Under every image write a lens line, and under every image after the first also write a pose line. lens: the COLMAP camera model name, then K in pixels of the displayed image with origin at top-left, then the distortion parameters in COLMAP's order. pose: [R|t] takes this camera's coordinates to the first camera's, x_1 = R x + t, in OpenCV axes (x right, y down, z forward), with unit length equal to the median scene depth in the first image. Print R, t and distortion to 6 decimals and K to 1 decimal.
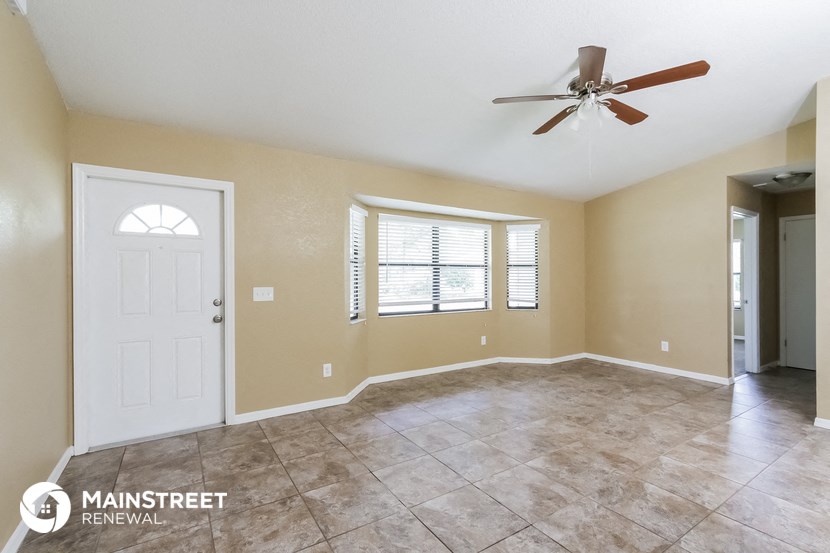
lens RADIAL K [[378.4, 0, 416.5], [0, 378.4, 277.5], [0, 0, 1]] dist [0.000013, 0.001235]
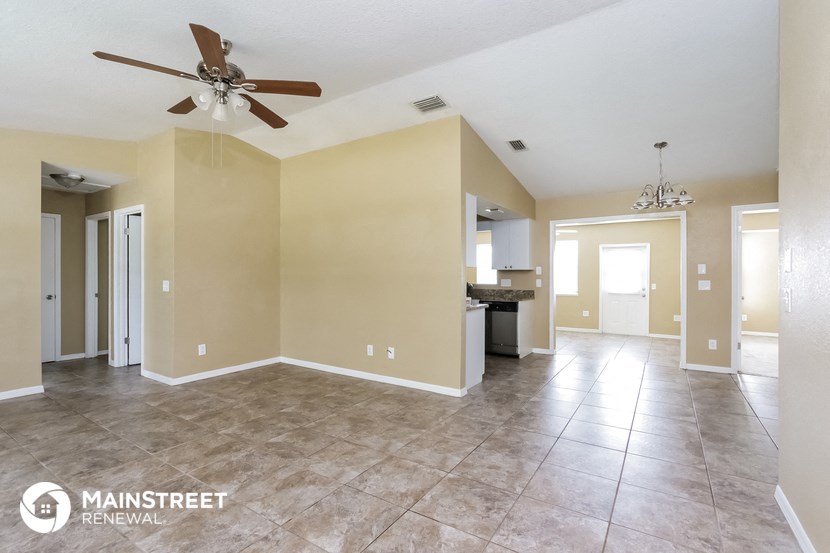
lens RADIAL K [[378.4, 0, 418.8], [0, 378.4, 275.4], [0, 0, 1]] dist [0.000013, 0.001235]
pose [[-0.408214, -0.001029, 0.912886, -0.631918], [-0.004776, 0.999988, -0.001008, 0.002509], [-0.912874, -0.004771, -0.408214, 0.930440]]
